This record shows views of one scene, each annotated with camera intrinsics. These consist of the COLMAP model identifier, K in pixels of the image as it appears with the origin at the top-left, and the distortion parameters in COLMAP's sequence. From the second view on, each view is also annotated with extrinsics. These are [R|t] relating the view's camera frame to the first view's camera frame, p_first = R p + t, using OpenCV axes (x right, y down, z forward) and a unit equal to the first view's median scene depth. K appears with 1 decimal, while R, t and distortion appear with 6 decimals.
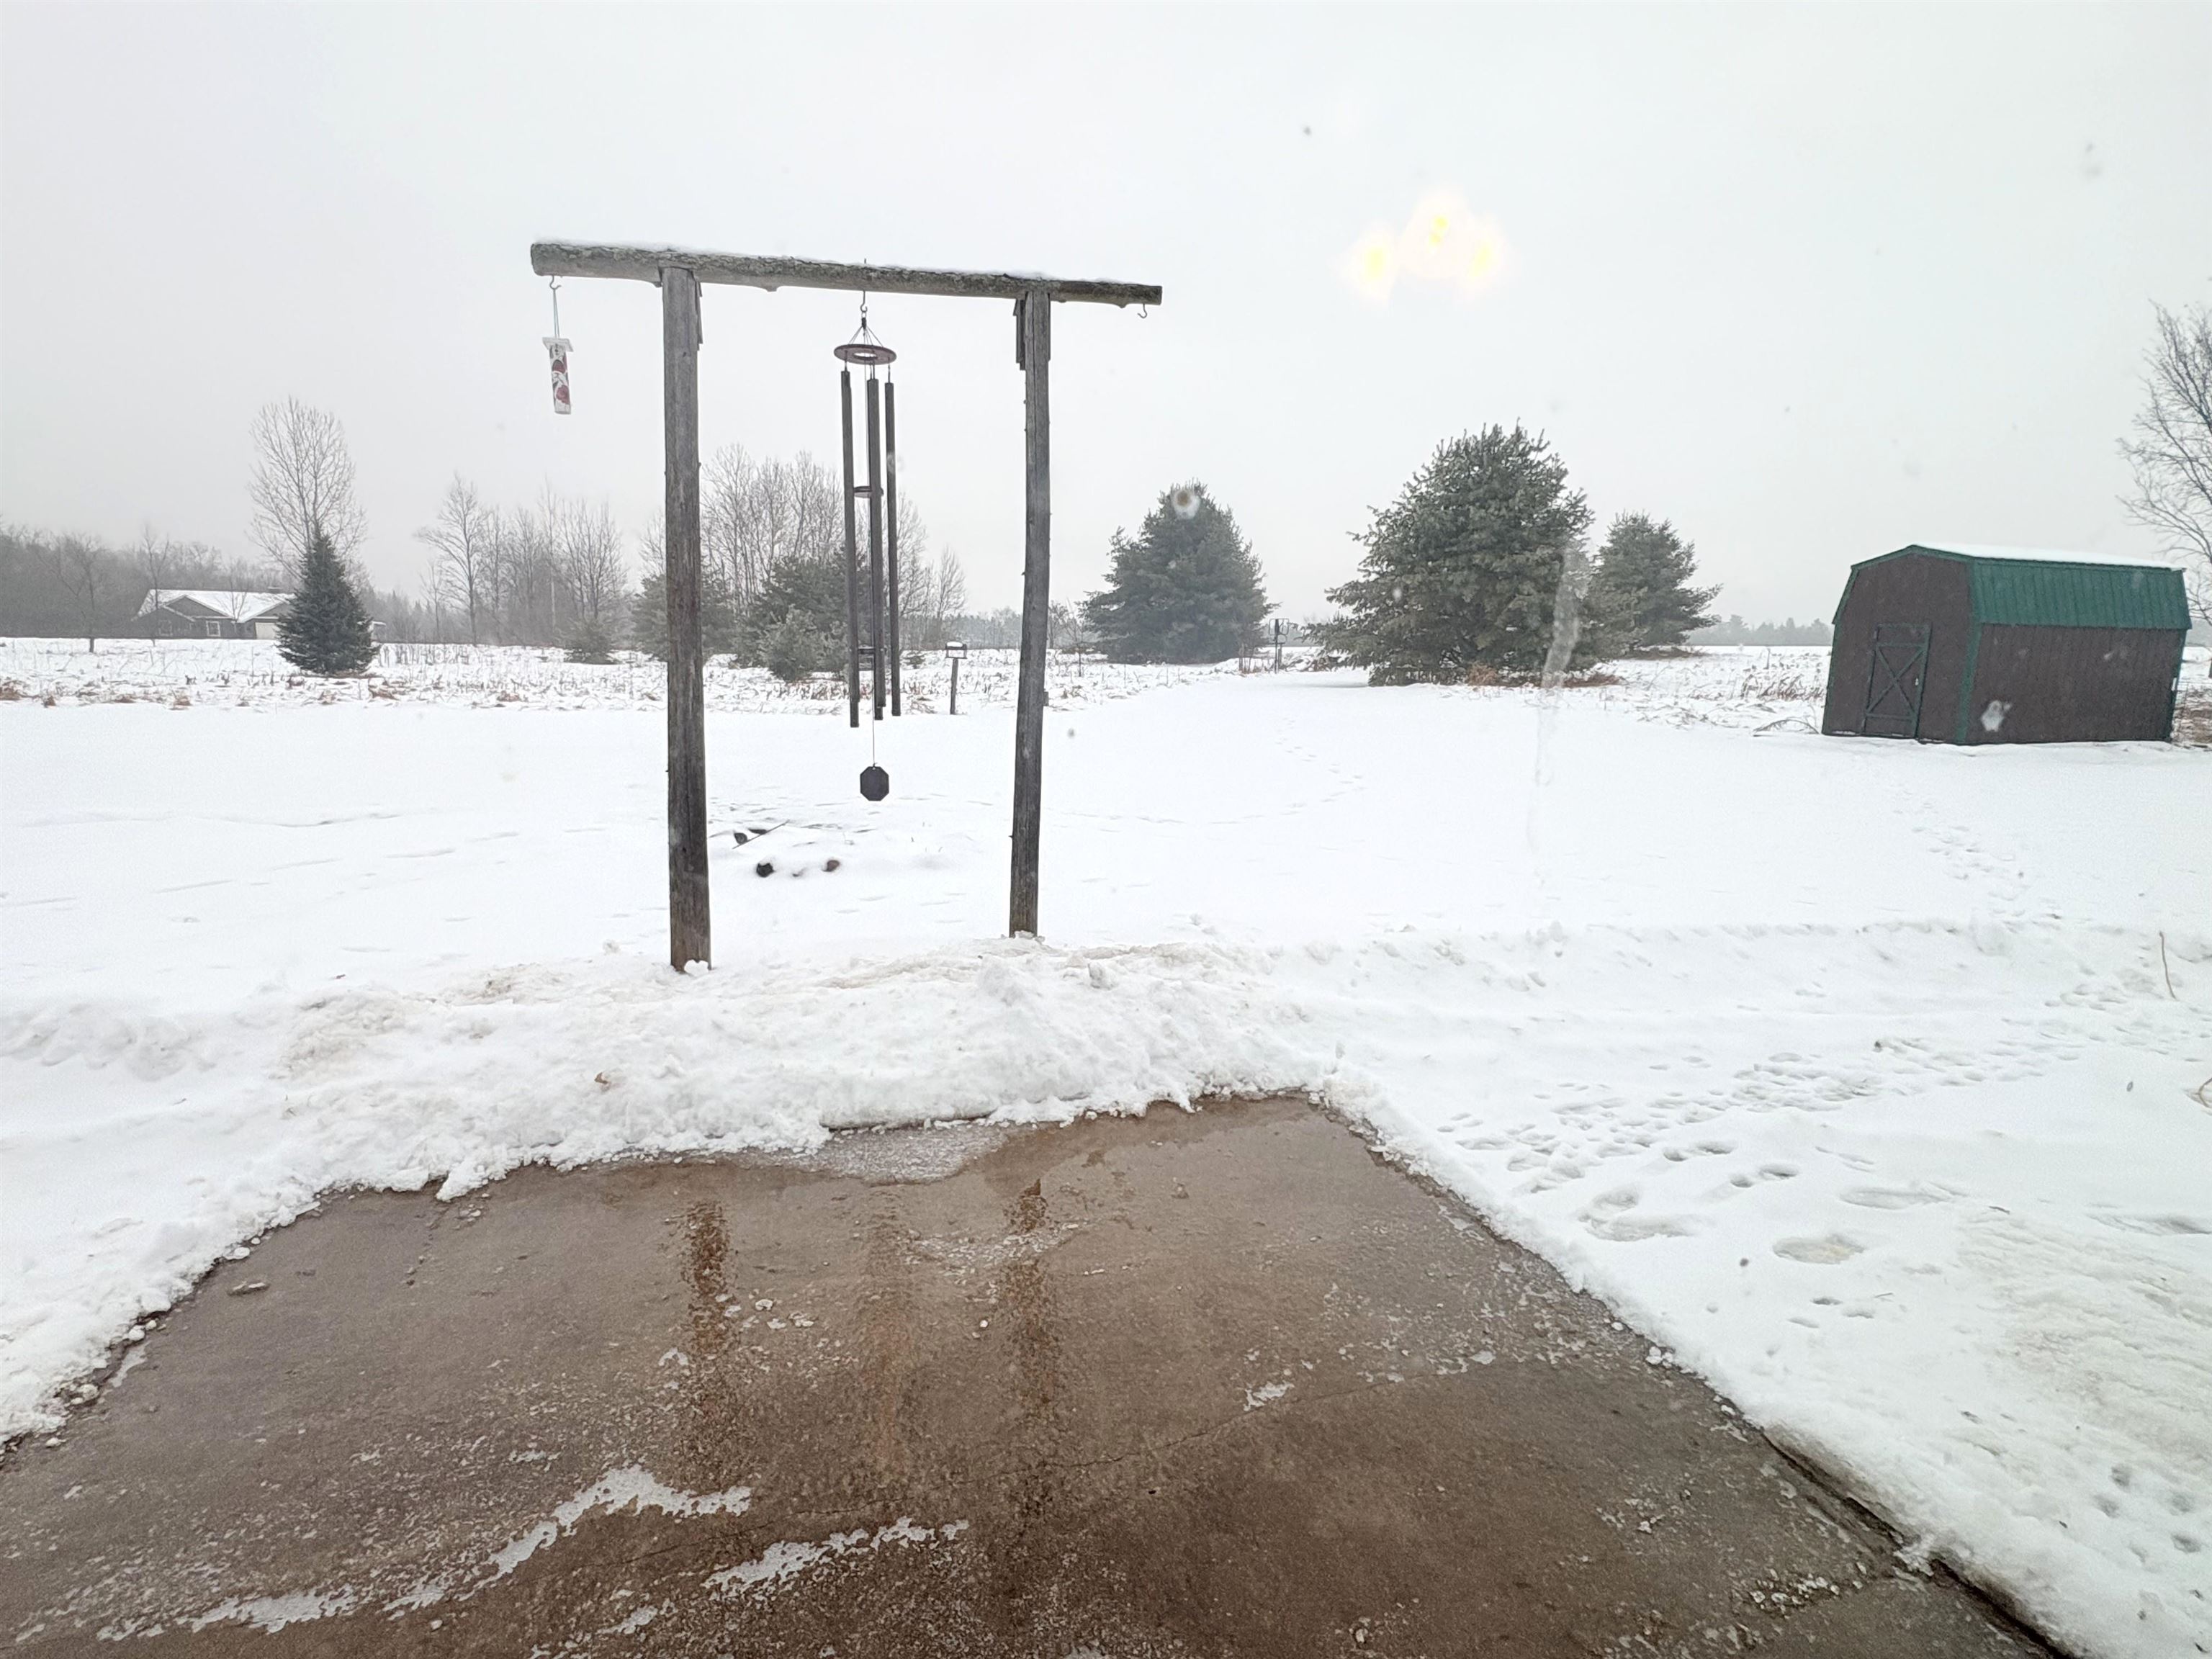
lens RADIAL K [[1086.0, 0, 1105.6], [0, 1086.0, 832.9], [0, 0, 1]] dist [-0.000770, 0.001684]
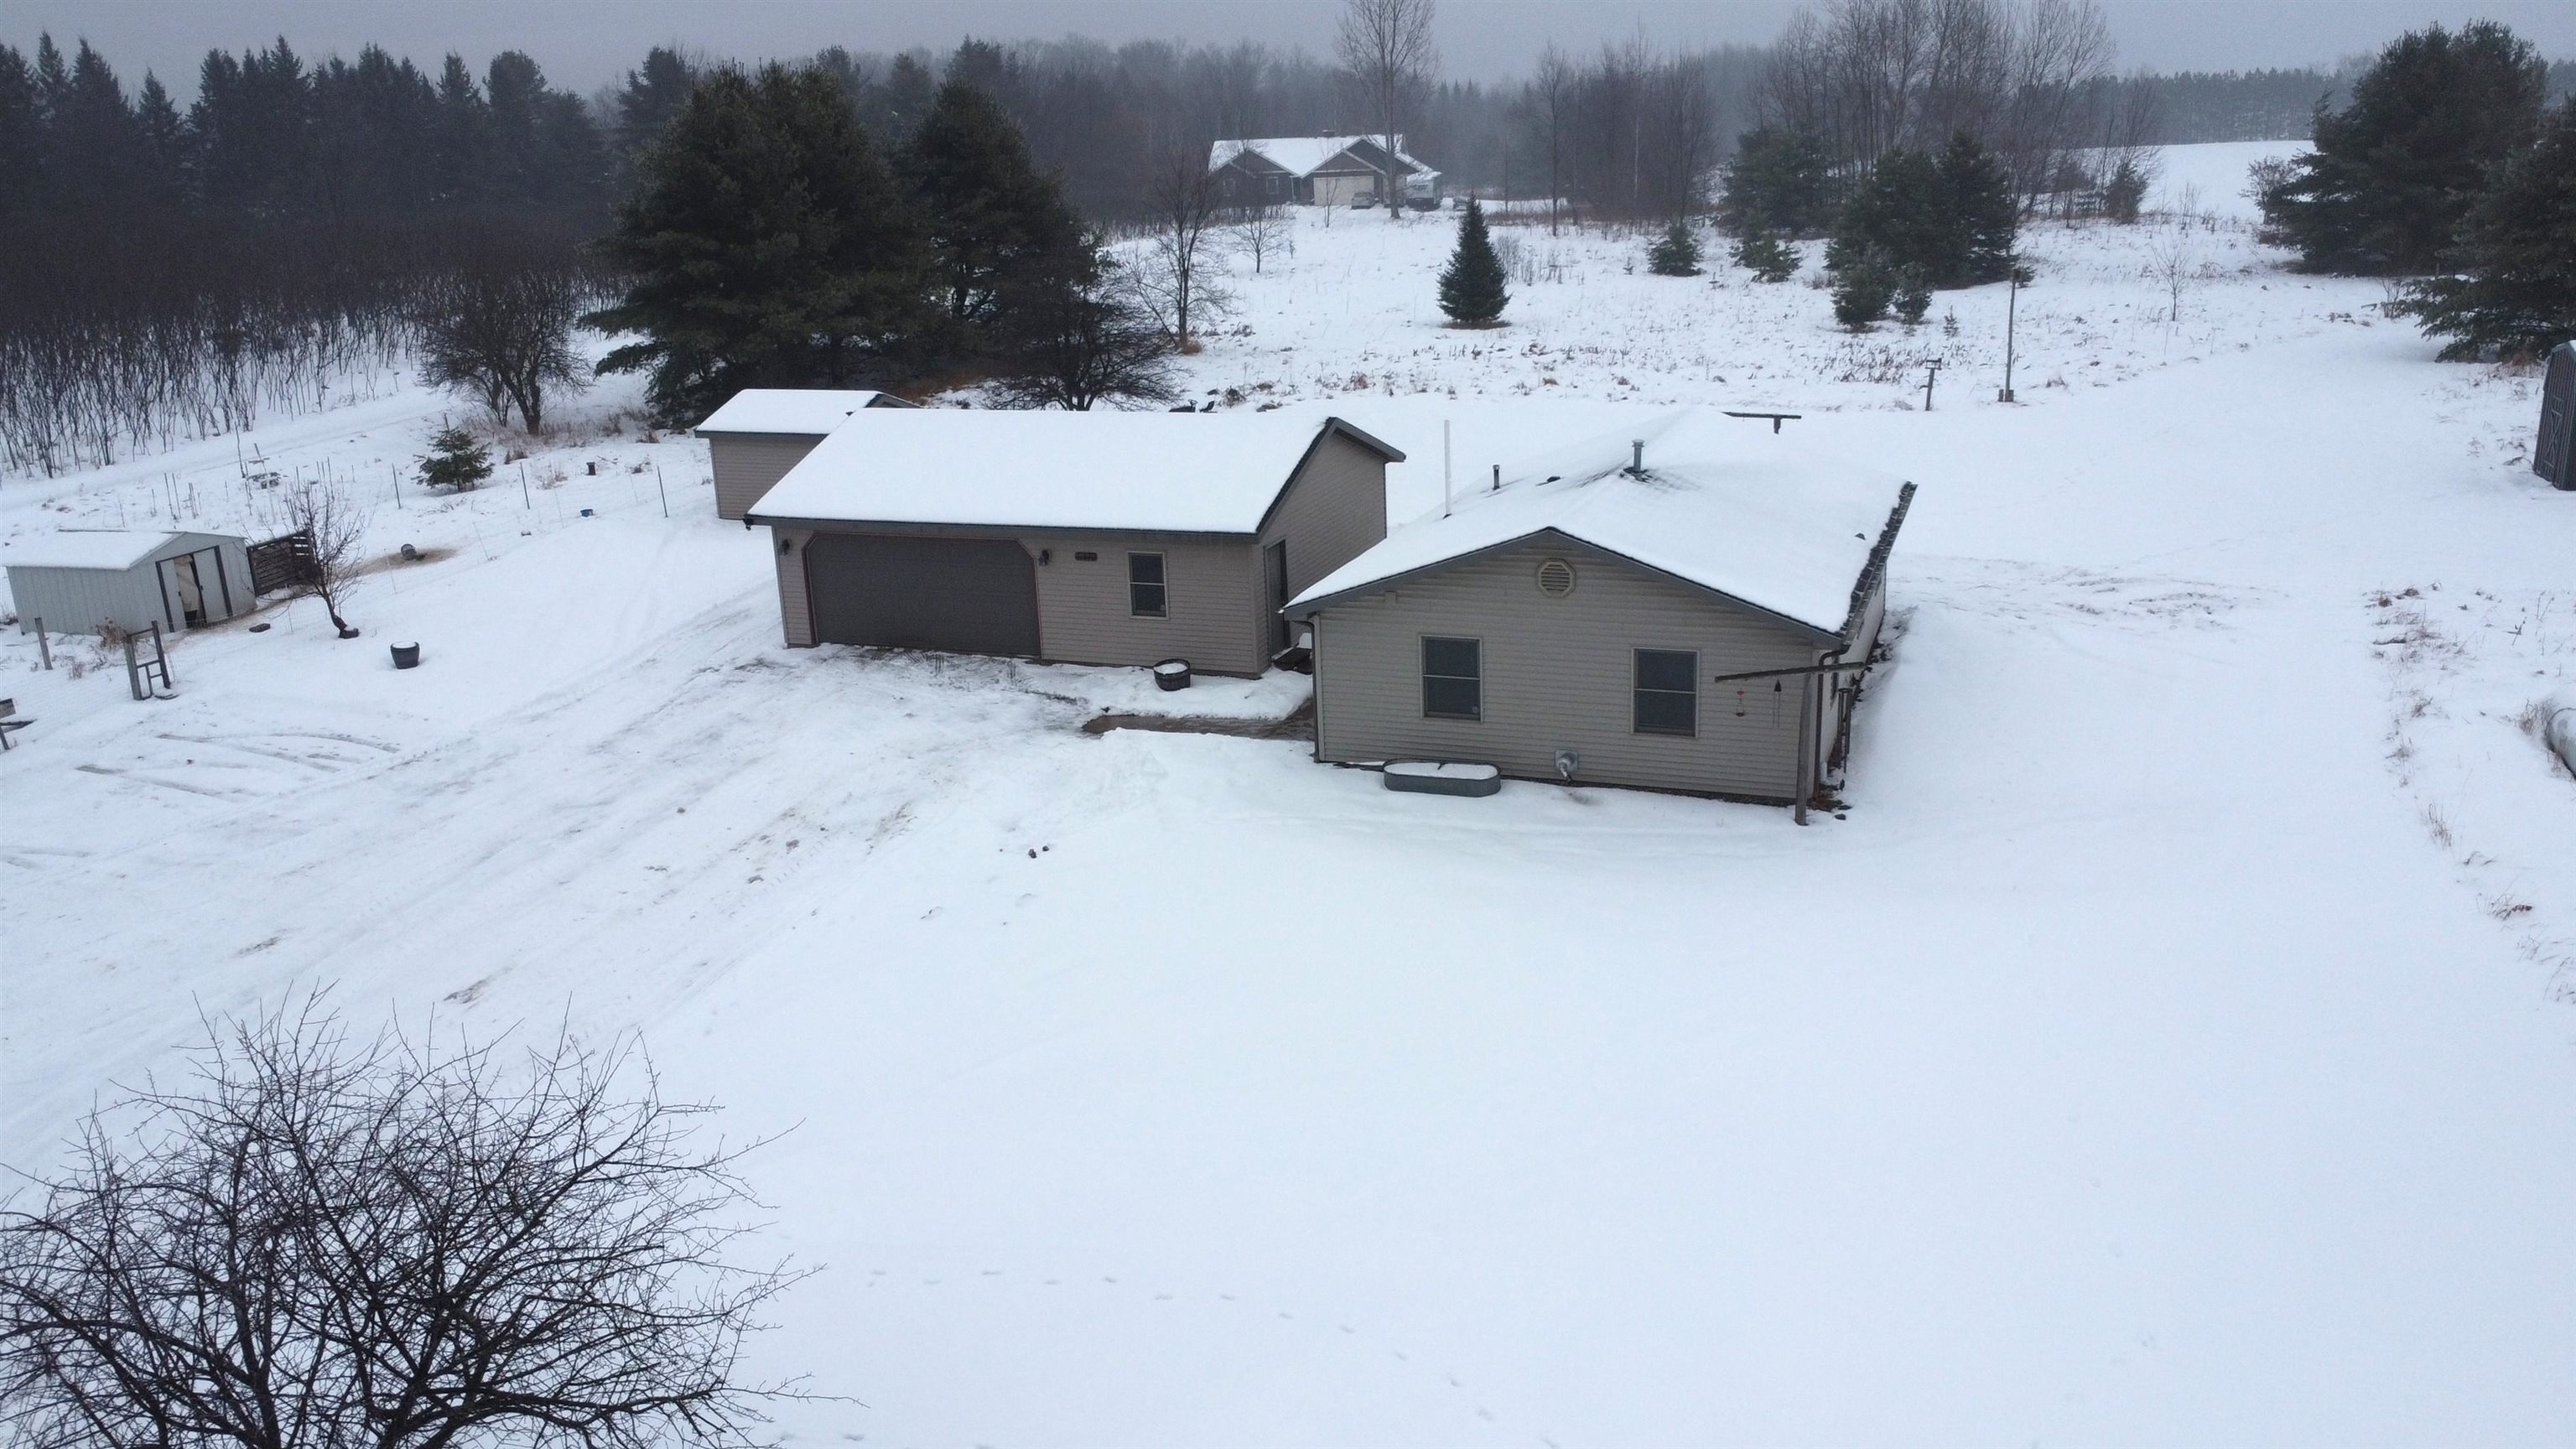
lens RADIAL K [[1859.8, 0, 1288.0], [0, 1859.8, 724.5], [0, 0, 1]] dist [-0.084037, -0.001098]
pose [[0.807701, 0.138098, -0.573191, 0.218177], [-0.047864, 0.984332, 0.169707, -0.028081], [0.587646, -0.109638, 0.801656, -0.504048]]
